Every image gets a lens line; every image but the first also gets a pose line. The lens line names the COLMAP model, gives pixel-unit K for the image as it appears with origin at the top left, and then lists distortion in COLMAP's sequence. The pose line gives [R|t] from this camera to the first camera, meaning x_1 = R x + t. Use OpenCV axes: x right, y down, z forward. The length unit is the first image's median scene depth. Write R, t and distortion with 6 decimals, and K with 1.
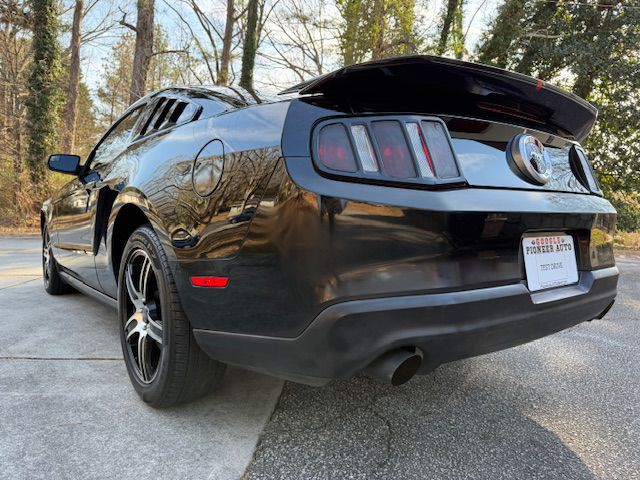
lens RADIAL K [[477.9, 0, 318.3], [0, 477.9, 215.8], [0, 0, 1]] dist [-0.001779, -0.001497]
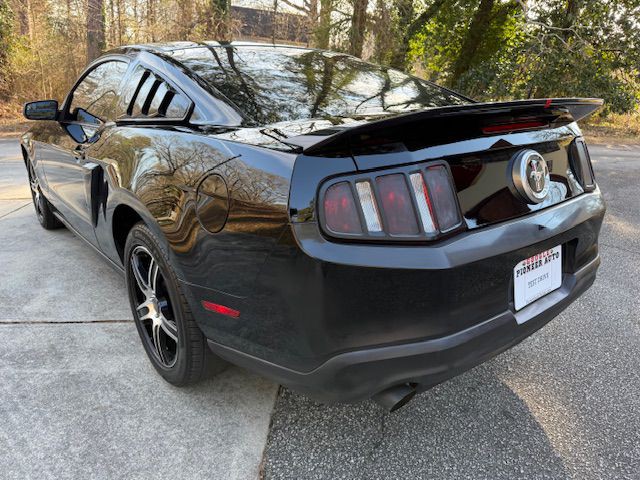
lens RADIAL K [[485.7, 0, 317.7], [0, 485.7, 216.7], [0, 0, 1]] dist [0.003190, -0.006295]
pose [[0.999434, -0.020028, 0.027035, -0.029833], [0.011783, 0.961000, 0.276299, -0.297694], [-0.031515, -0.275824, 0.960691, 0.002363]]
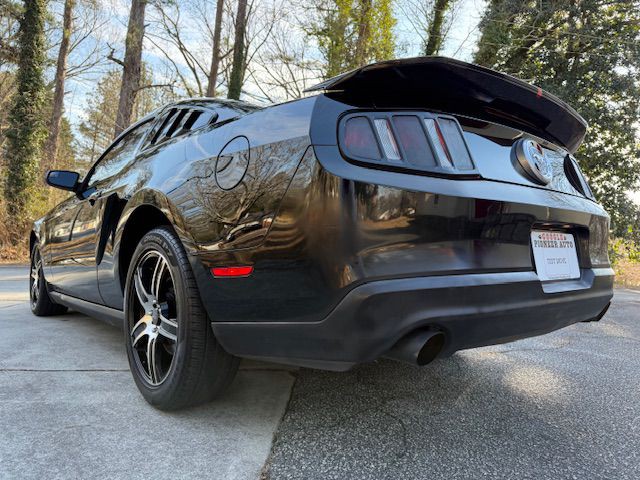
lens RADIAL K [[477.9, 0, 318.3], [0, 477.9, 215.8], [0, 0, 1]] dist [-0.001779, -0.001497]
pose [[0.998893, 0.008647, 0.046228, -0.075306], [-0.004782, 0.996532, -0.083073, 0.084156], [-0.046786, 0.082760, 0.995471, -0.029495]]
